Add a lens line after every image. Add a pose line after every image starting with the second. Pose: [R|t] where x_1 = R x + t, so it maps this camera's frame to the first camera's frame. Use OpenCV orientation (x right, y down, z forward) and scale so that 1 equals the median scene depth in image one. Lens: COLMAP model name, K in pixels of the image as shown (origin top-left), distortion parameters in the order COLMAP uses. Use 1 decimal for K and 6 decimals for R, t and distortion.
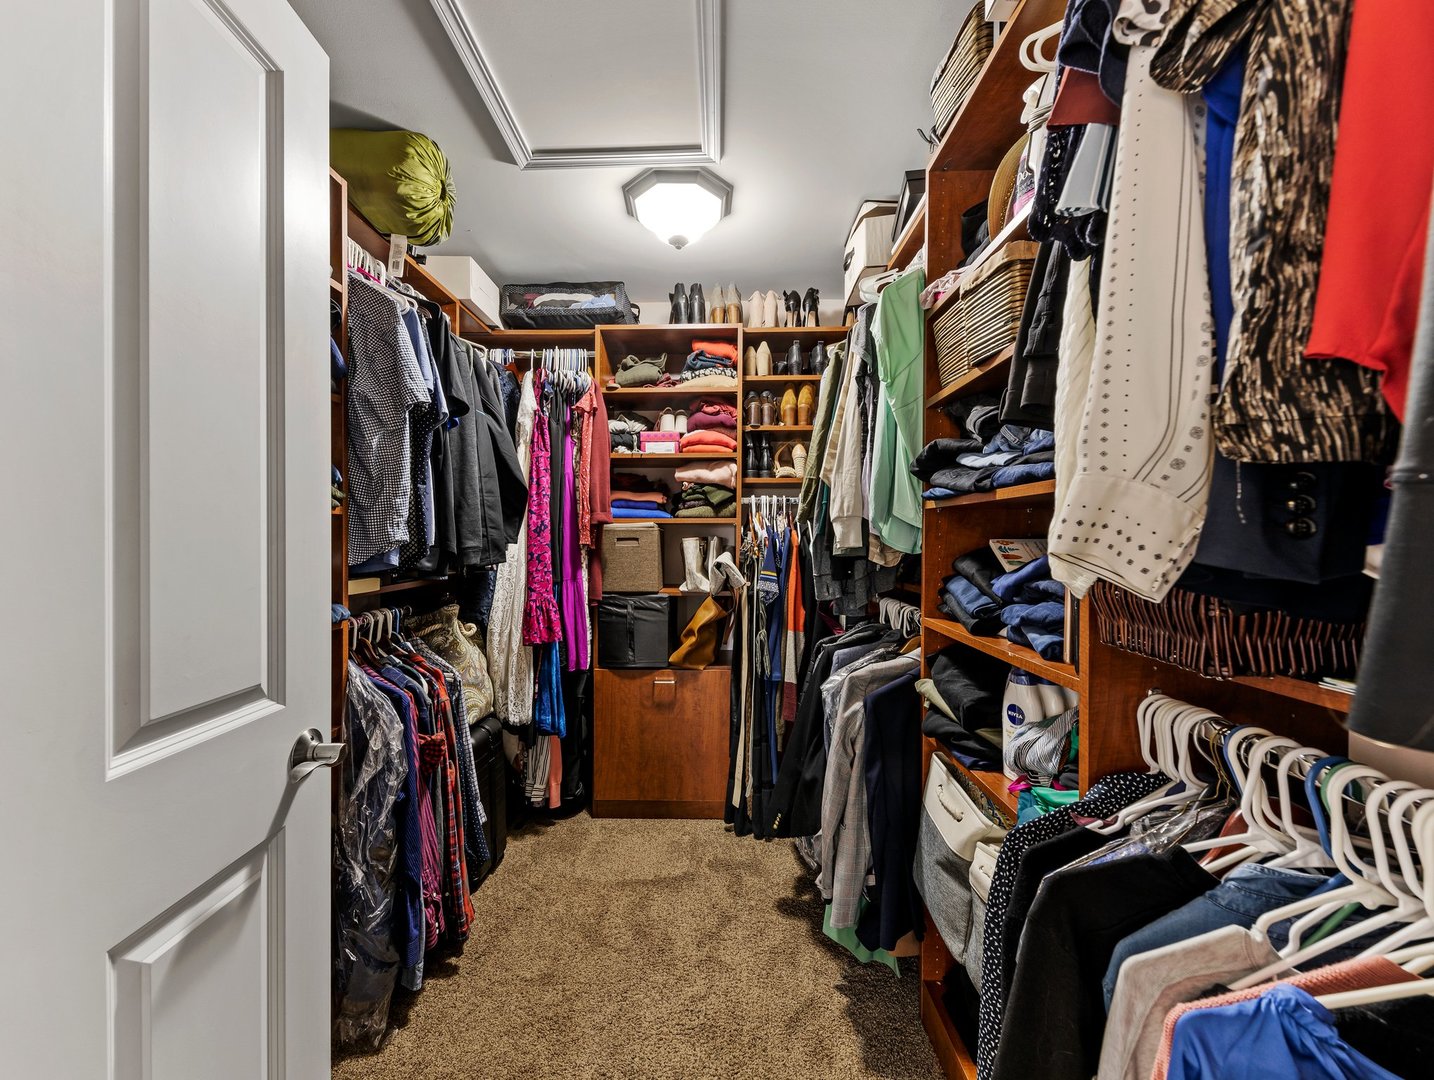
lens RADIAL K [[552.4, 0, 714.6], [0, 552.4, 537.8], [0, 0, 1]] dist [0.000341, 0.000063]
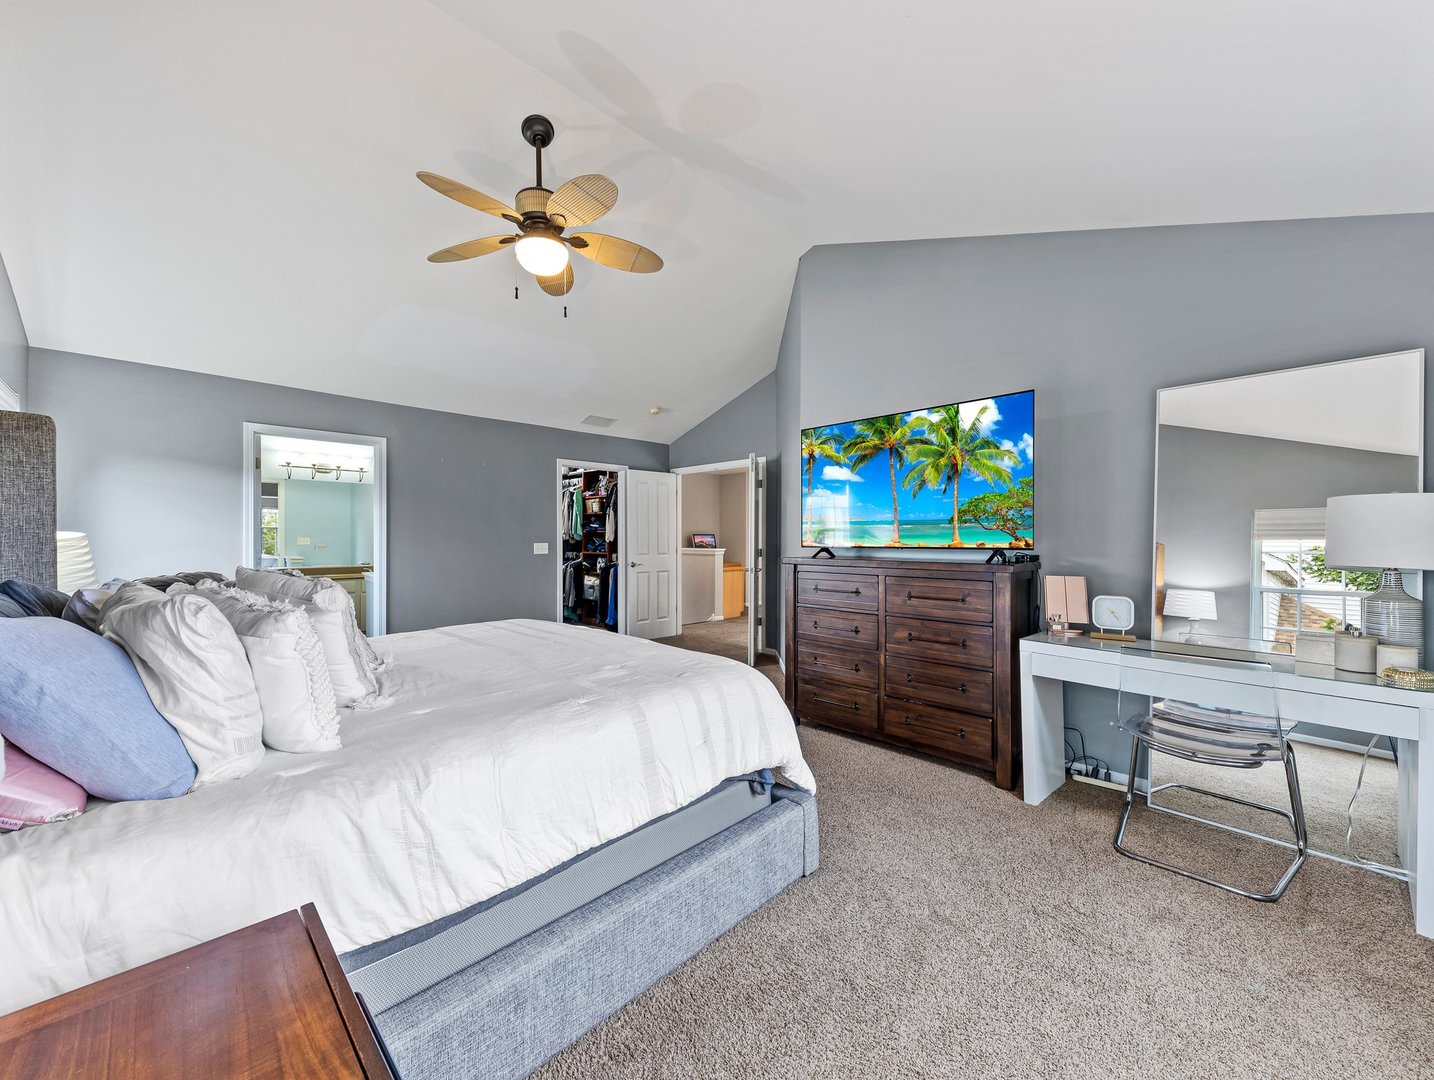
lens RADIAL K [[552.4, 0, 720.1], [0, 552.4, 536.5], [0, 0, 1]] dist [0.000341, 0.000063]
pose [[0.697030, -0.000657, 0.717042, -2.787650], [-0.000123, 0.999999, 0.001036, -0.015531], [-0.717042, -0.000810, 0.697029, -4.086874]]
